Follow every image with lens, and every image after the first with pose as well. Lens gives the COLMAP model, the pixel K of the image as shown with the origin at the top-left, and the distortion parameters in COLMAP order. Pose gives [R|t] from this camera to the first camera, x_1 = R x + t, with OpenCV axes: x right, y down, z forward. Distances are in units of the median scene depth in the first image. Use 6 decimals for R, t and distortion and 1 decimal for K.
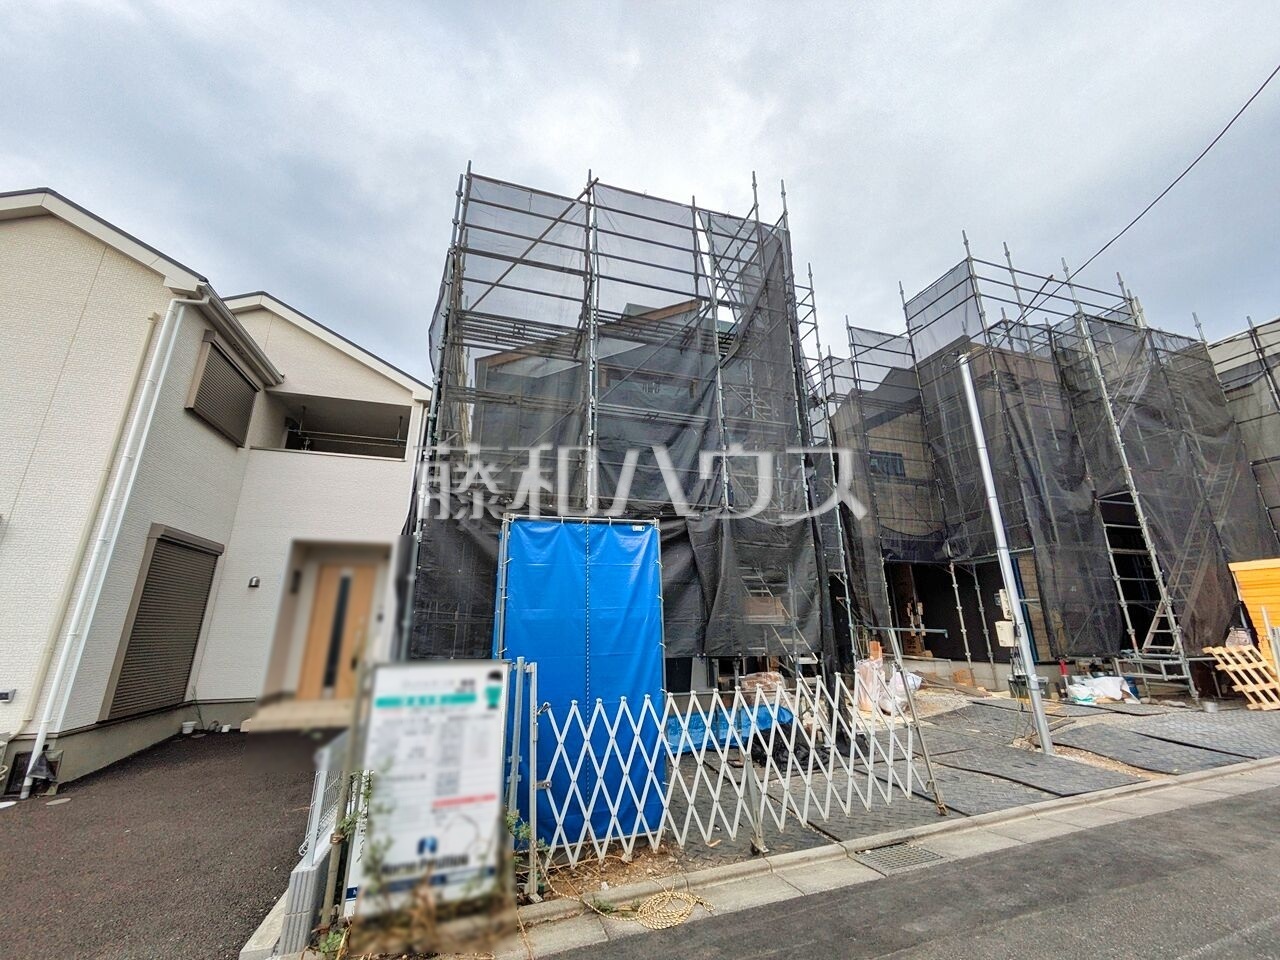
lens RADIAL K [[507.1, 0, 645.2], [0, 507.1, 477.8], [0, 0, 1]] dist [-0.001525, 0.002265]
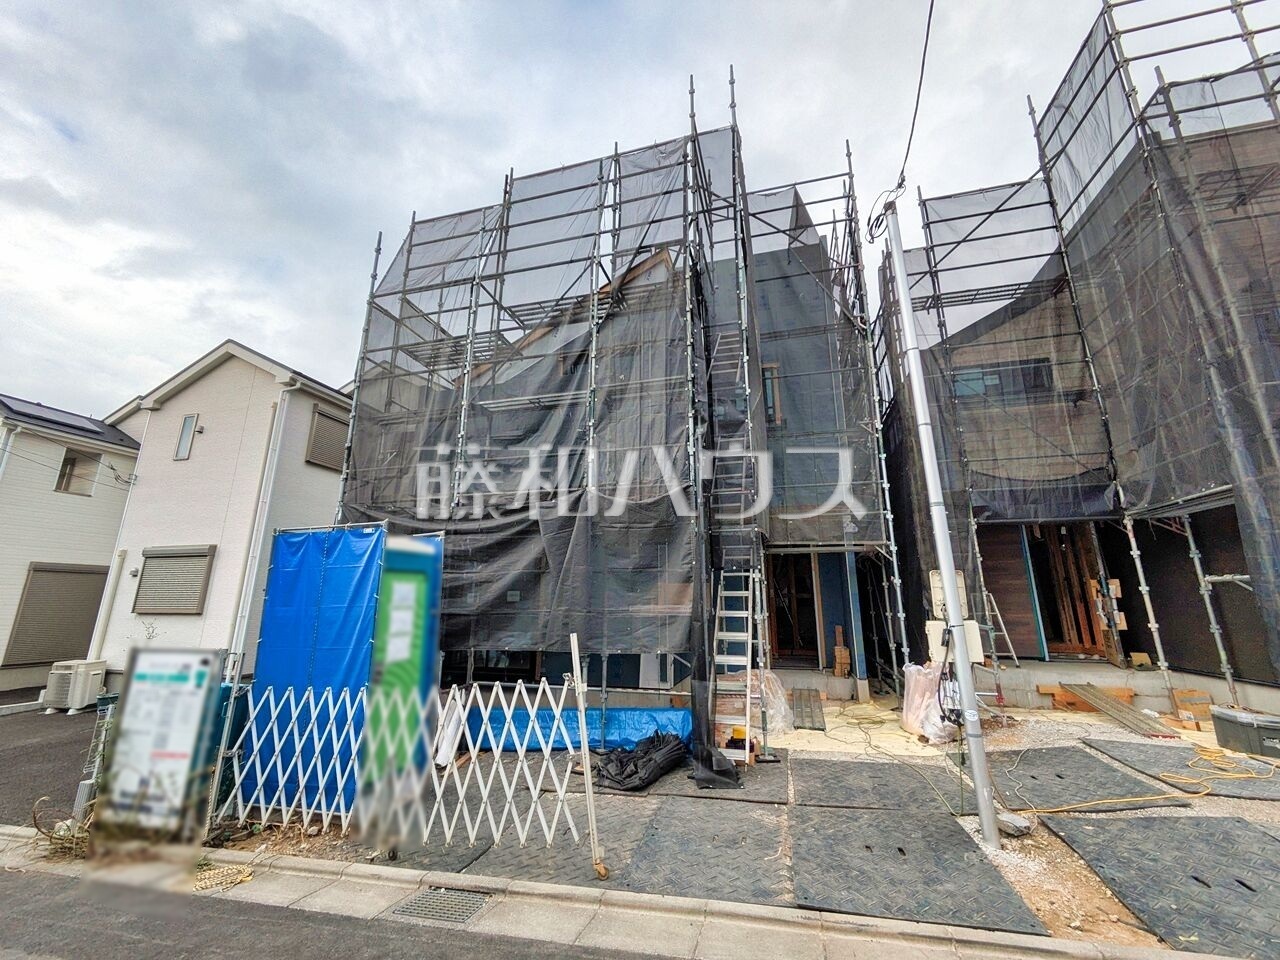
lens RADIAL K [[507.1, 0, 645.2], [0, 507.1, 477.8], [0, 0, 1]] dist [-0.001525, 0.002265]
pose [[0.843642, -0.123783, -0.522443, 0.676550], [0.148494, 0.988898, 0.005487, 0.046167], [0.515964, -0.082209, 0.852657, 0.264125]]
